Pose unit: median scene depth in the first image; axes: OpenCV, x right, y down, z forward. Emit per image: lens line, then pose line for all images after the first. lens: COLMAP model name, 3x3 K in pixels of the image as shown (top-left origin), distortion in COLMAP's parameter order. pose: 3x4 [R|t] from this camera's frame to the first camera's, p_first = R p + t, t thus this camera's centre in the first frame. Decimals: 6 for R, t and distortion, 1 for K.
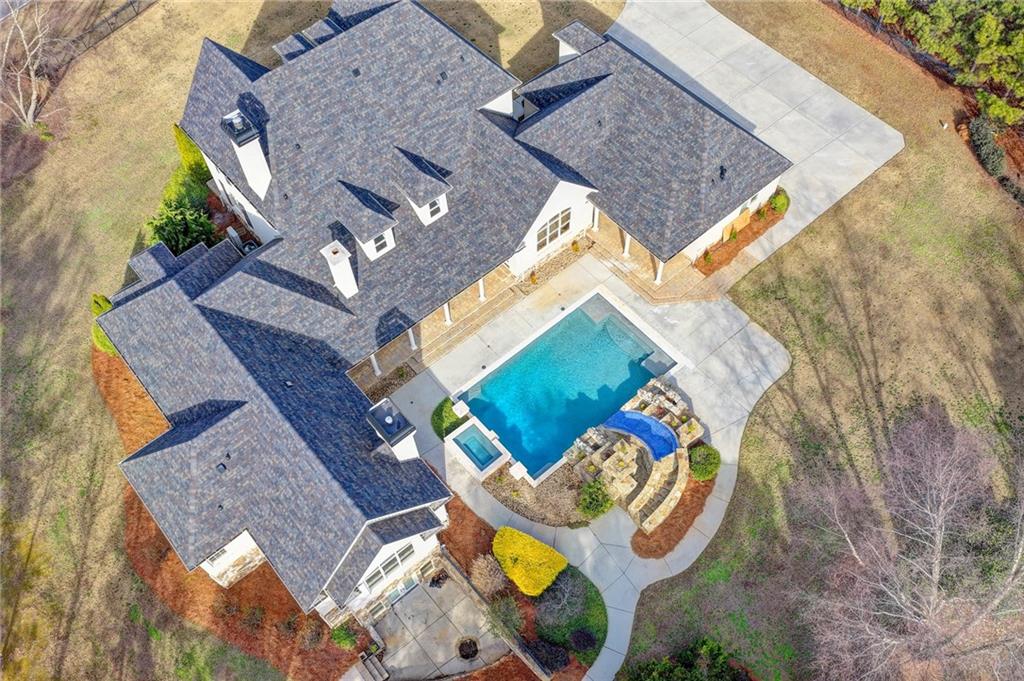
lens RADIAL K [[844.7, 0, 514.8], [0, 844.7, 349.1], [0, 0, 1]] dist [-0.011636, 0.041693]
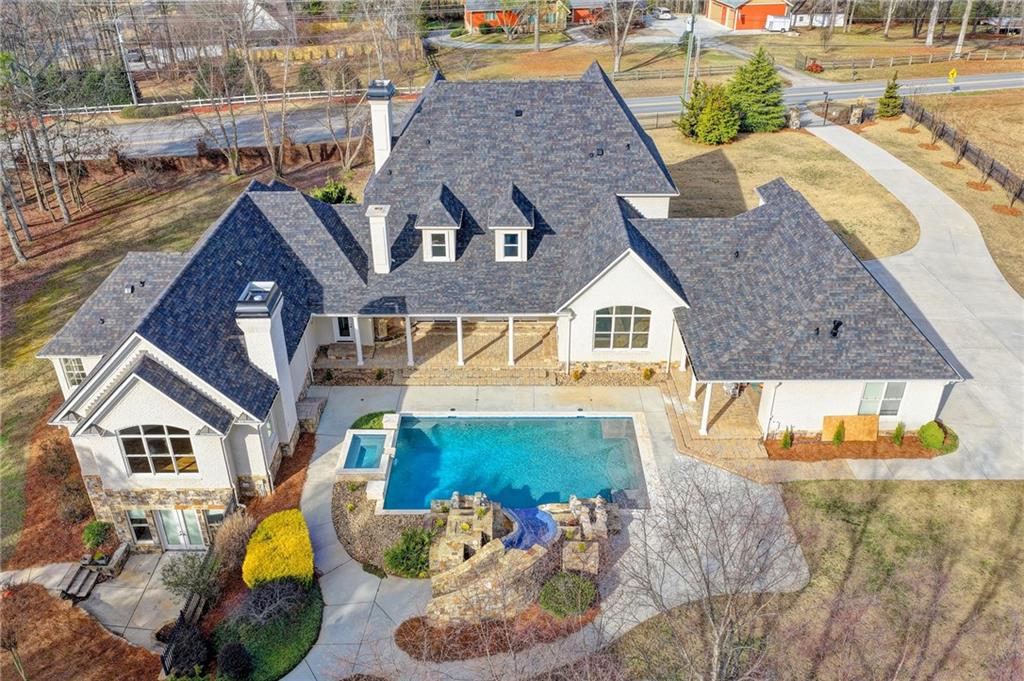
lens RADIAL K [[844.7, 0, 514.8], [0, 844.7, 349.1], [0, 0, 1]] dist [-0.011636, 0.041693]
pose [[0.759392, 0.348563, -0.549389, 0.461818], [-0.564617, 0.772639, -0.290236, 0.188667], [0.323314, 0.530597, 0.783540, 0.344206]]
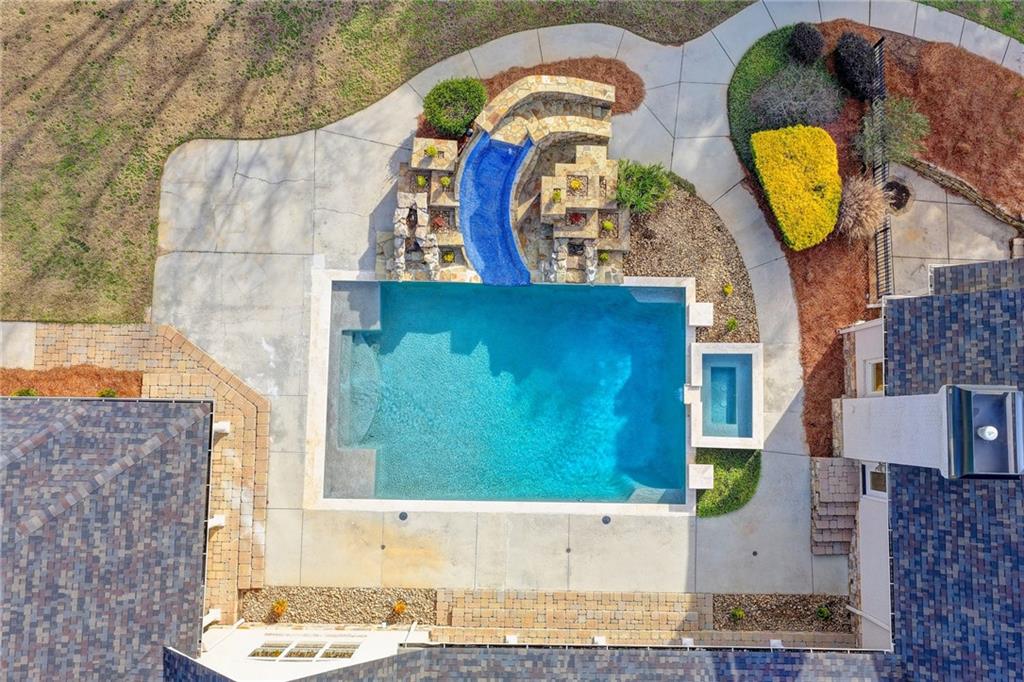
lens RADIAL K [[857.4, 0, 512.0], [0, 857.4, 341.0], [0, 0, 1]] dist [0.001867, 0.014480]
pose [[-0.747814, -0.658844, 0.081845, 0.038011], [0.572664, -0.577747, 0.581604, -0.265424], [-0.335901, 0.481802, 0.809344, 0.552012]]
